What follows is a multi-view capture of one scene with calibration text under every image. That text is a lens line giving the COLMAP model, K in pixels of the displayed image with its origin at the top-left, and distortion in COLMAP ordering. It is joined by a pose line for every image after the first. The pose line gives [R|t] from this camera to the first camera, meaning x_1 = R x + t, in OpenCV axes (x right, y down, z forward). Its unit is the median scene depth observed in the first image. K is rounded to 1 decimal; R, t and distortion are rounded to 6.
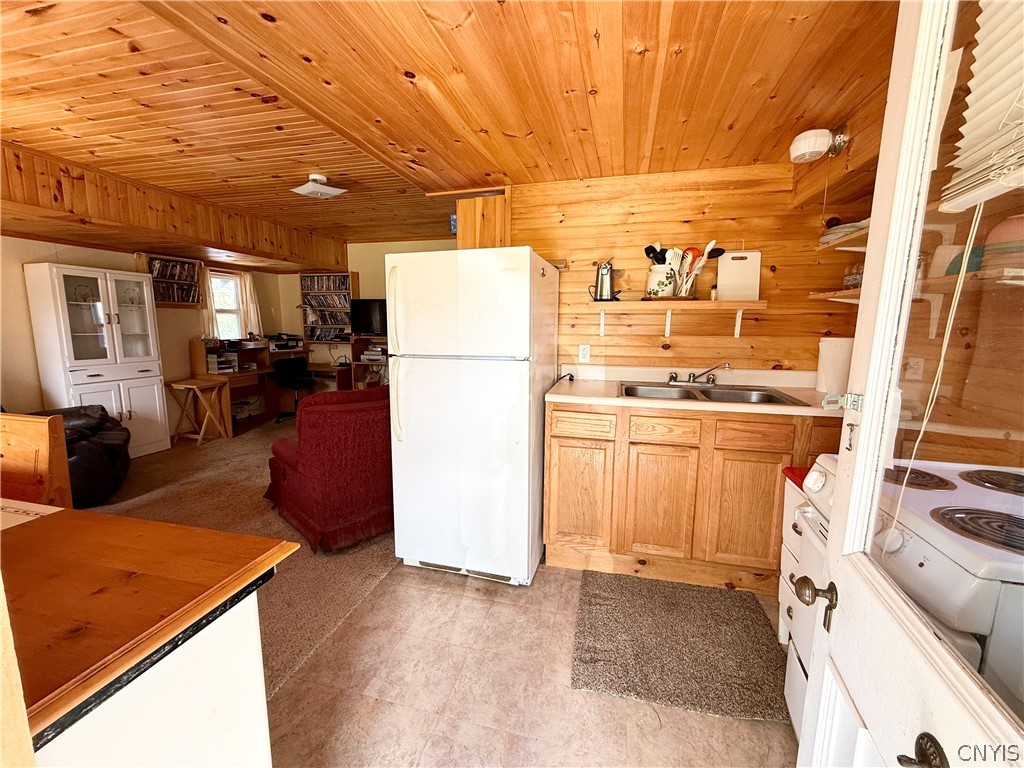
lens RADIAL K [[407.8, 0, 512.0], [0, 407.8, 383.8], [0, 0, 1]] dist [-0.000031, 0.000418]
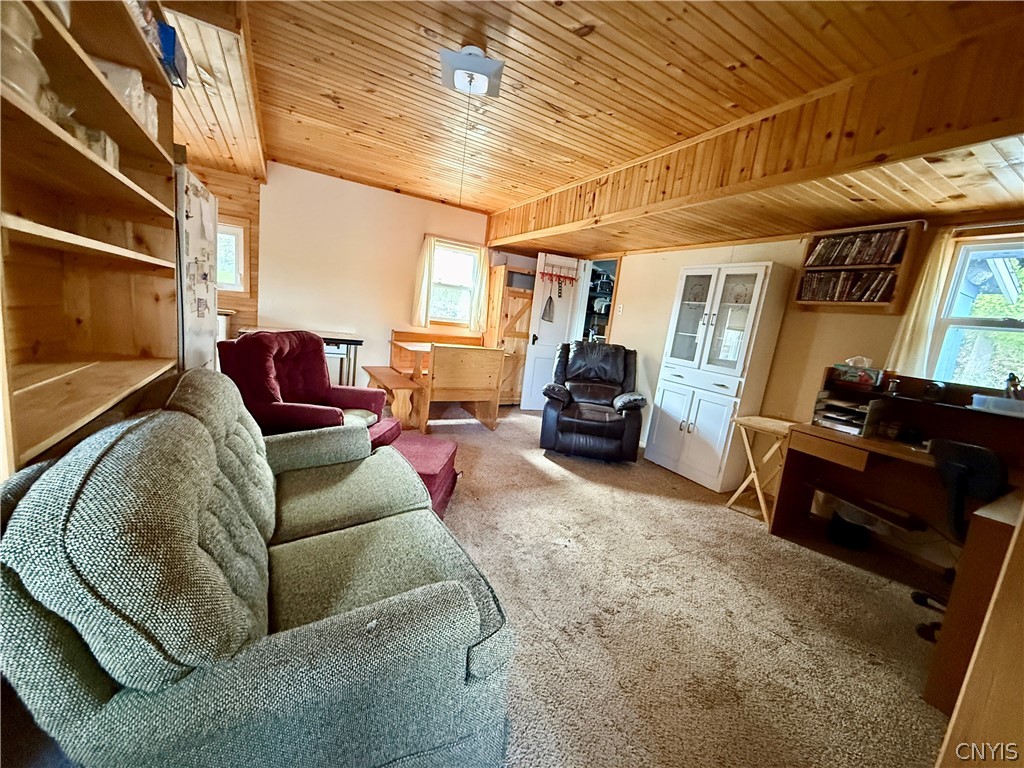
lens RADIAL K [[407.8, 0, 515.0], [0, 407.8, 389.3], [0, 0, 1]] dist [-0.000031, 0.000418]
pose [[-0.719758, 0.029758, -0.693587, -0.047687], [-0.221099, 0.937231, 0.269654, -0.160083], [0.658075, 0.347438, -0.668000, 1.351876]]
